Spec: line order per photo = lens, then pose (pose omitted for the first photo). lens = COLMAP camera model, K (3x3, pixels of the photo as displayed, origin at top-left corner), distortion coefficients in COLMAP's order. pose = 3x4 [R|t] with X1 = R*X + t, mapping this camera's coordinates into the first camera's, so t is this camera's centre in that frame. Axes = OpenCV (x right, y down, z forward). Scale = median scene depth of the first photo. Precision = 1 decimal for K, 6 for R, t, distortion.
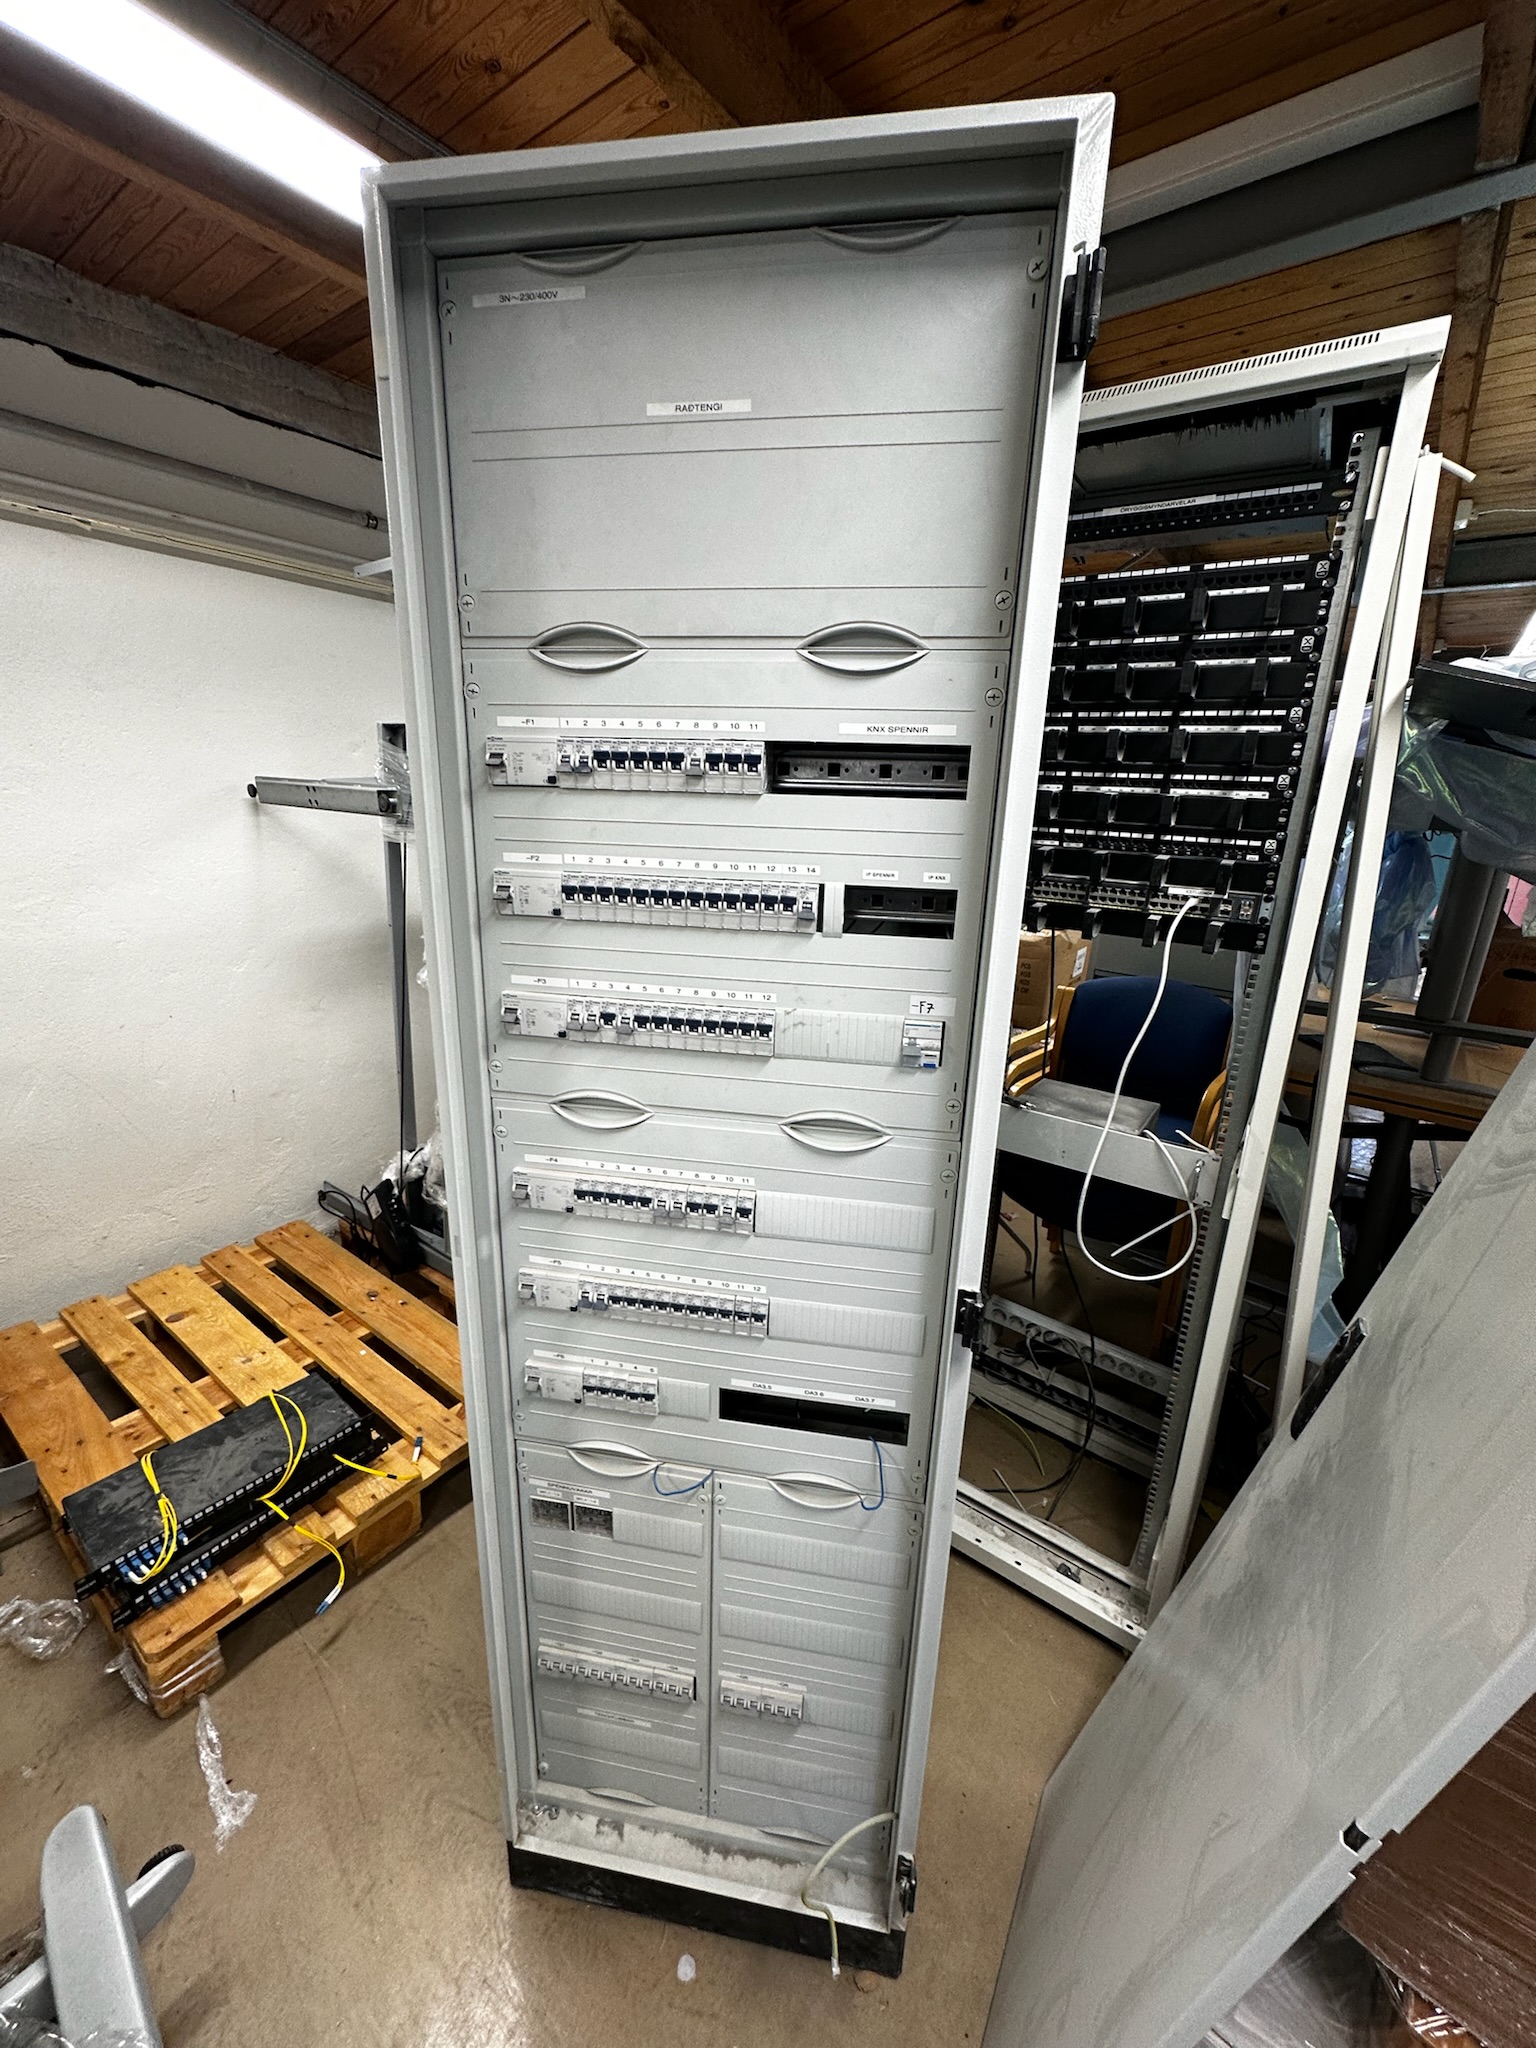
lens RADIAL K [[814.9, 0, 770.9], [0, 814.9, 1024.7], [0, 0, 1]] dist [-0.004148, 0.001803]
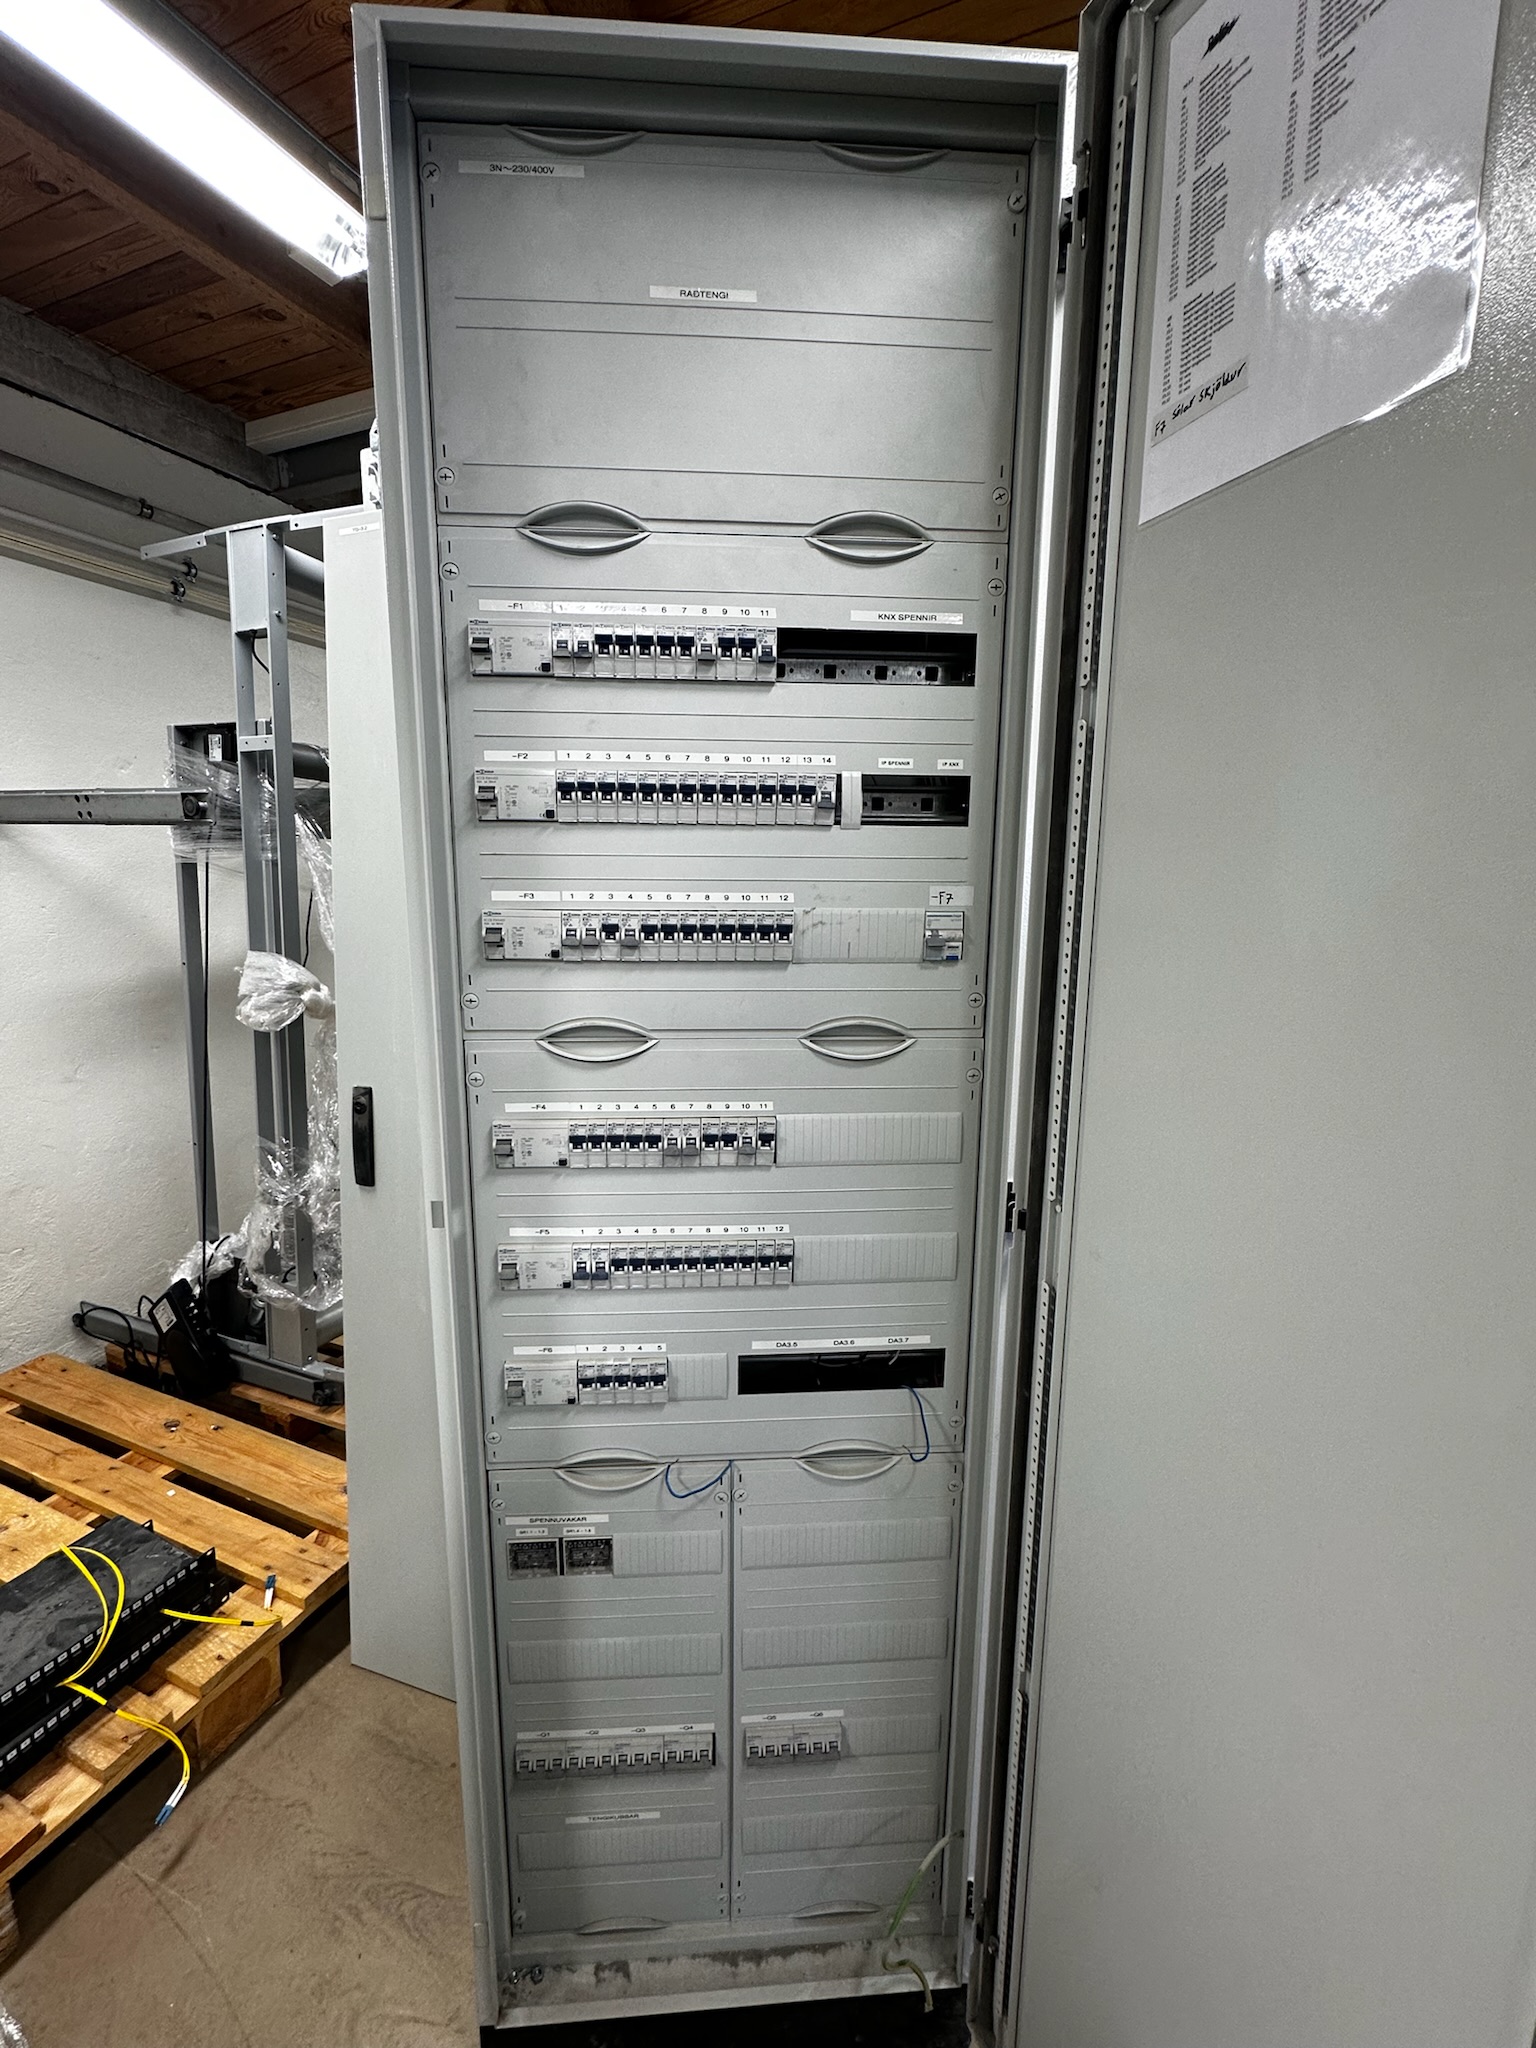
lens RADIAL K [[878.2, 0, 766.3], [0, 878.2, 1025.5], [0, 0, 1]] dist [-0.003740, 0.000985]
pose [[0.972663, -0.061523, 0.223922, -0.200875], [0.084217, 0.992075, -0.093244, 0.158878], [-0.216410, 0.109553, 0.970136, 0.018613]]
